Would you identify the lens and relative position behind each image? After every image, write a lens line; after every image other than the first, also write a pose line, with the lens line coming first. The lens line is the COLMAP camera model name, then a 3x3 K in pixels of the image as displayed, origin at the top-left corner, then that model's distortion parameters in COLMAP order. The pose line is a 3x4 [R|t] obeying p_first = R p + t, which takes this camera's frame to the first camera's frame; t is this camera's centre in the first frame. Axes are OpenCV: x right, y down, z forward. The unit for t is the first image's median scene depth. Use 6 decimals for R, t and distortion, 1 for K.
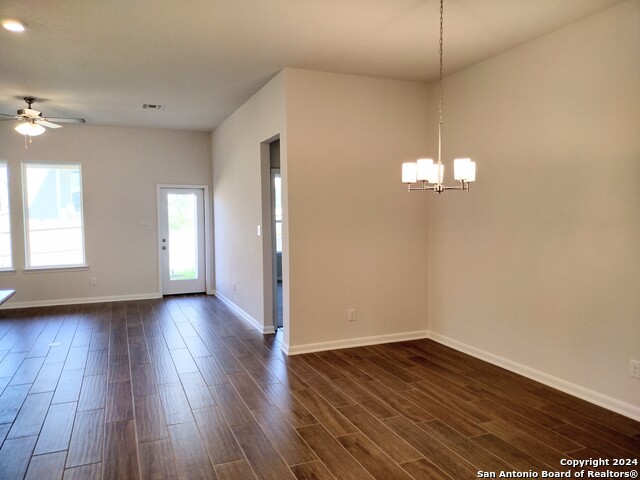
lens RADIAL K [[480.6, 0, 336.2], [0, 480.6, 250.0], [0, 0, 1]] dist [0.044796, -0.052744]
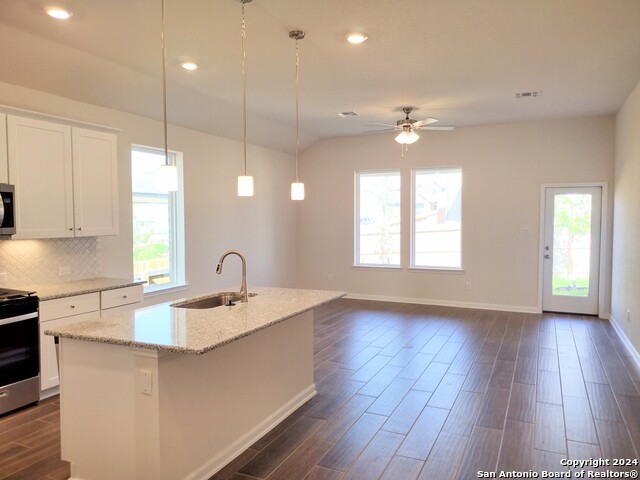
lens RADIAL K [[480.6, 0, 320.7], [0, 480.6, 237.4], [0, 0, 1]] dist [0.044796, -0.052744]
pose [[0.651388, 0.037241, -0.757830, 0.040444], [-0.060283, 0.998178, -0.002764, -0.012867], [0.756346, 0.047485, 0.652446, 0.135661]]
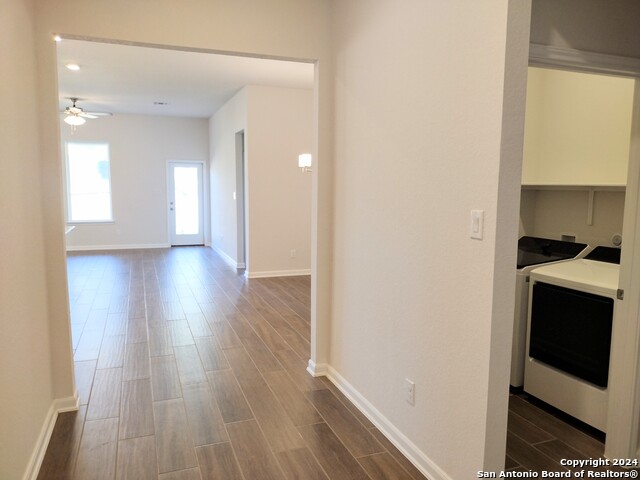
lens RADIAL K [[480.6, 0, 335.6], [0, 480.6, 244.9], [0, 0, 1]] dist [0.044796, -0.052744]
pose [[0.999238, 0.021006, -0.032893, 0.136594], [-0.019391, 0.998626, 0.048684, 0.021794], [0.033870, -0.048009, 0.998272, -0.300992]]
